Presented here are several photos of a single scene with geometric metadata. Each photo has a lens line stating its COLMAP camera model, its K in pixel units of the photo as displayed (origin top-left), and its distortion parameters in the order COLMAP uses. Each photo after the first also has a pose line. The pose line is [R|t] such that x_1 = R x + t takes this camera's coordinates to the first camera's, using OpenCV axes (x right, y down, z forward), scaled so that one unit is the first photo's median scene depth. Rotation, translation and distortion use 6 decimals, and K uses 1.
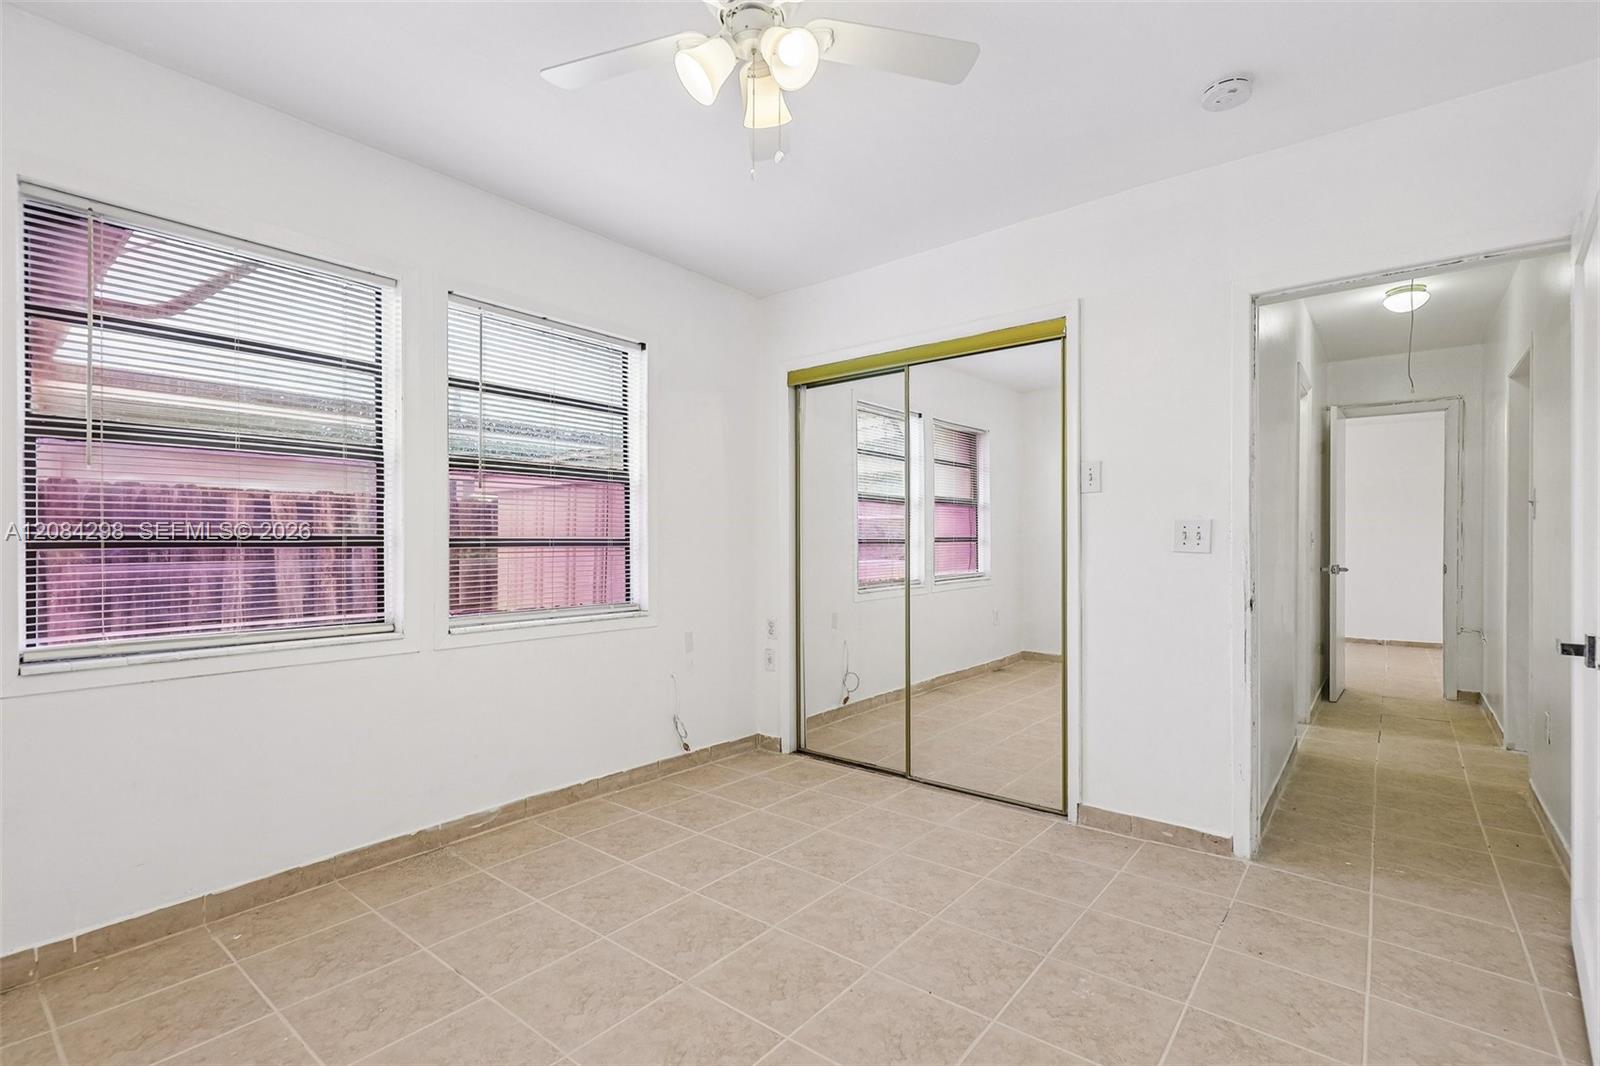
lens RADIAL K [[723.6, 0, 798.7], [0, 723.6, 546.1], [0, 0, 1]] dist [-0.008817, 0.001208]
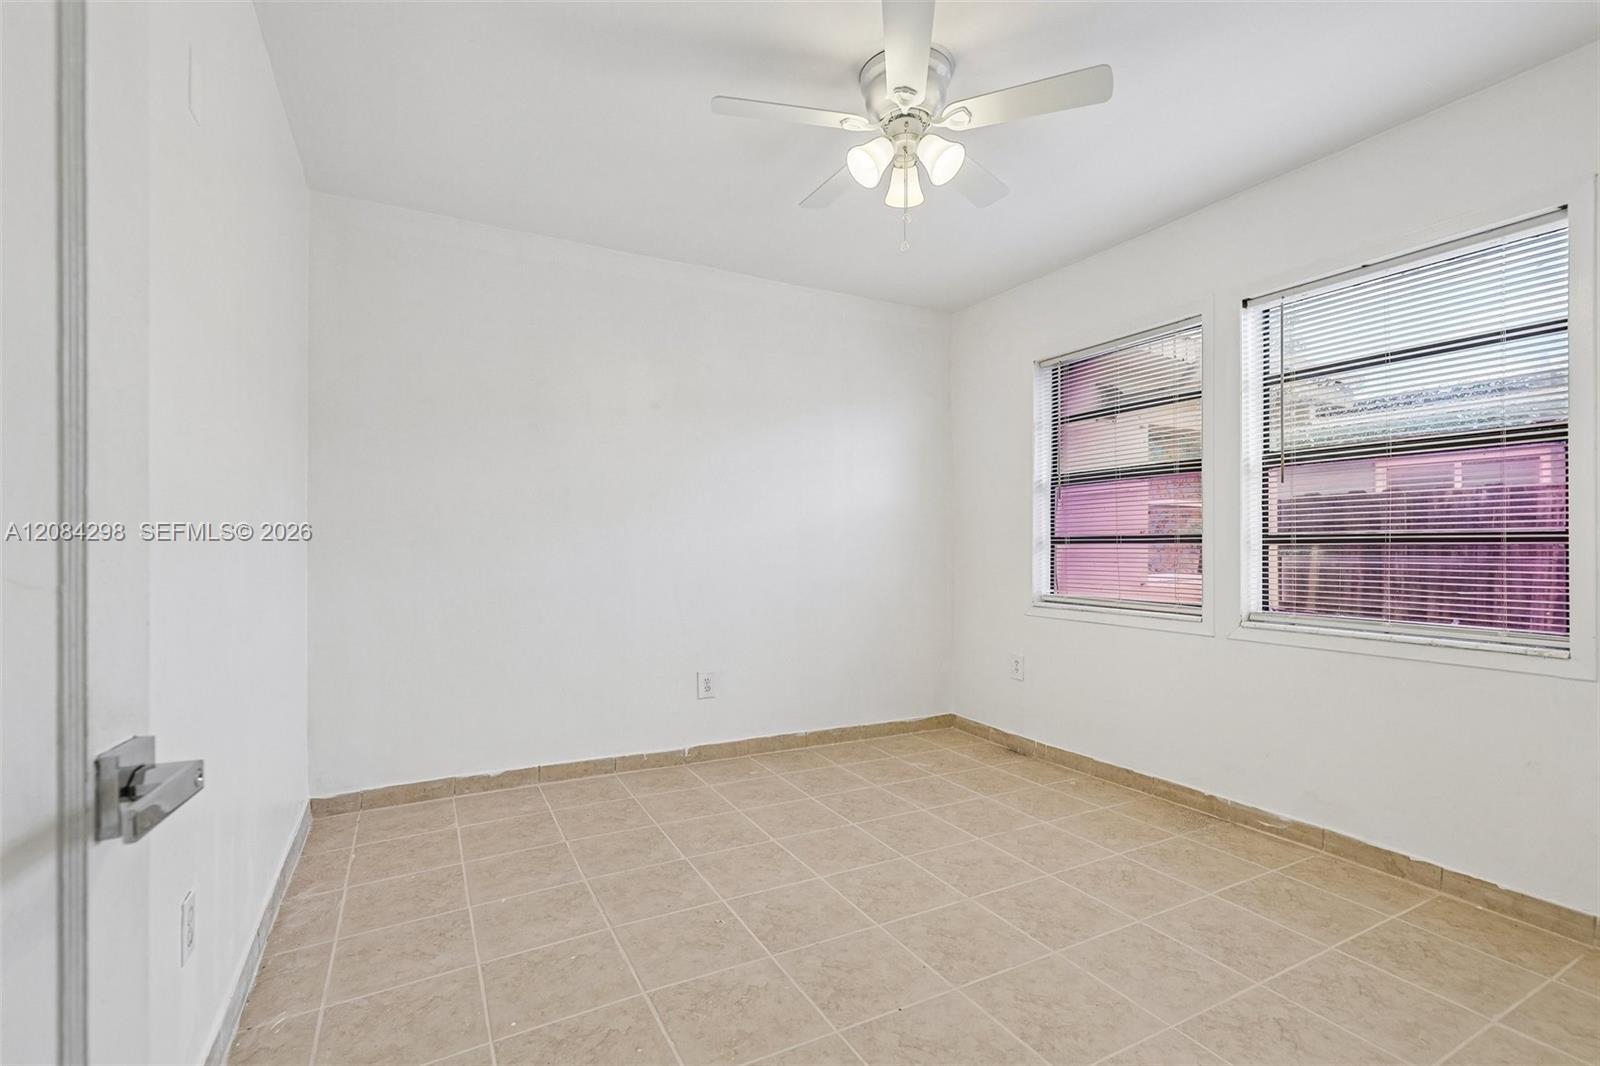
lens RADIAL K [[723.6, 0, 815.4], [0, 723.6, 532.0], [0, 0, 1]] dist [-0.008817, 0.001208]
pose [[-0.378813, -0.013450, -0.925375, 0.744096], [0.003017, 0.999871, -0.015768, -0.001264], [0.925468, -0.008765, -0.378724, 0.837848]]
